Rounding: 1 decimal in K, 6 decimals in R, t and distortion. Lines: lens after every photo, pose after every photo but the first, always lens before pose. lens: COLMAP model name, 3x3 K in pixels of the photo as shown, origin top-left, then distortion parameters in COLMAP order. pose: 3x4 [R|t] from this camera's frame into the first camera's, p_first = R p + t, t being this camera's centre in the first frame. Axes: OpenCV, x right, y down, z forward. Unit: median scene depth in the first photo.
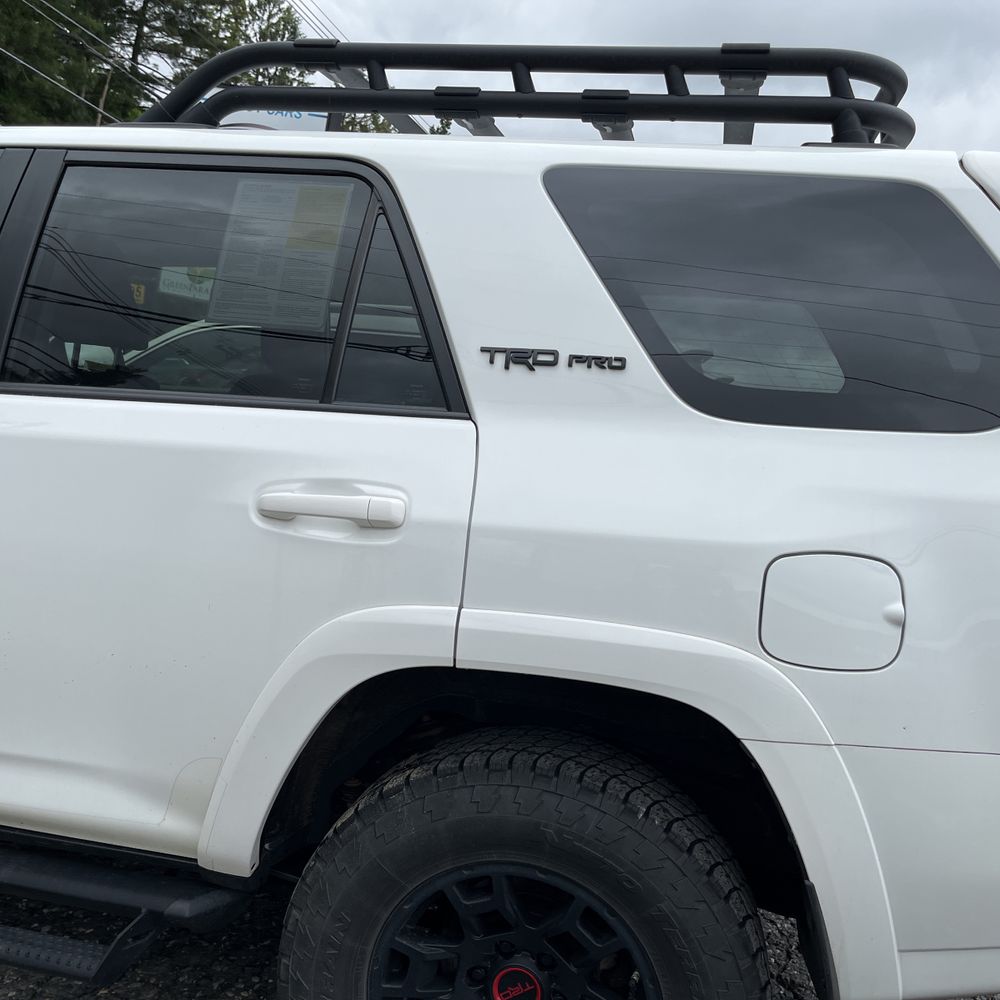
lens RADIAL K [[1012.7, 0, 508.9], [0, 1012.7, 494.3], [0, 0, 1]] dist [0.020707, 0.000000]
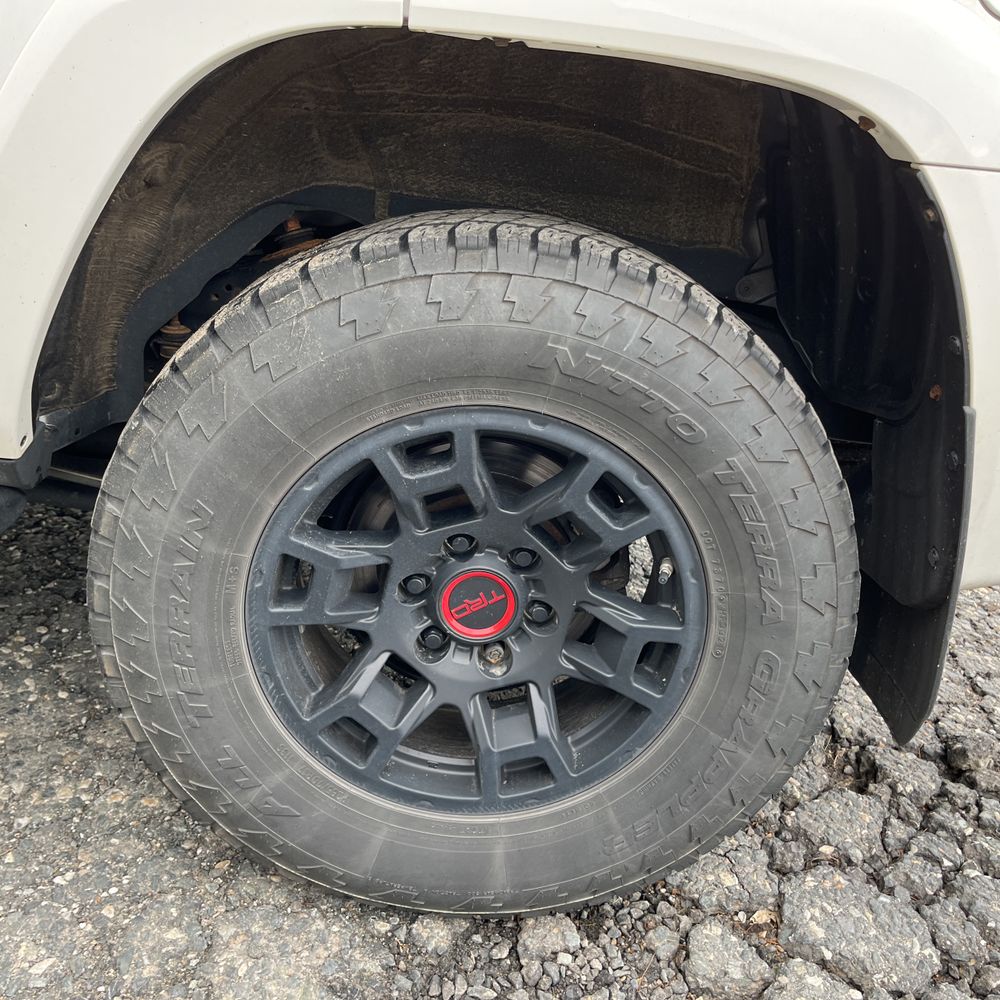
lens RADIAL K [[1012.7, 0, 503.7], [0, 1012.7, 496.4], [0, 0, 1]] dist [0.020707, 0.000000]
pose [[0.974463, -0.041559, 0.220668, -0.121894], [-0.028905, 0.951332, 0.306811, 0.225025], [-0.222679, -0.305354, 0.925836, 0.419696]]
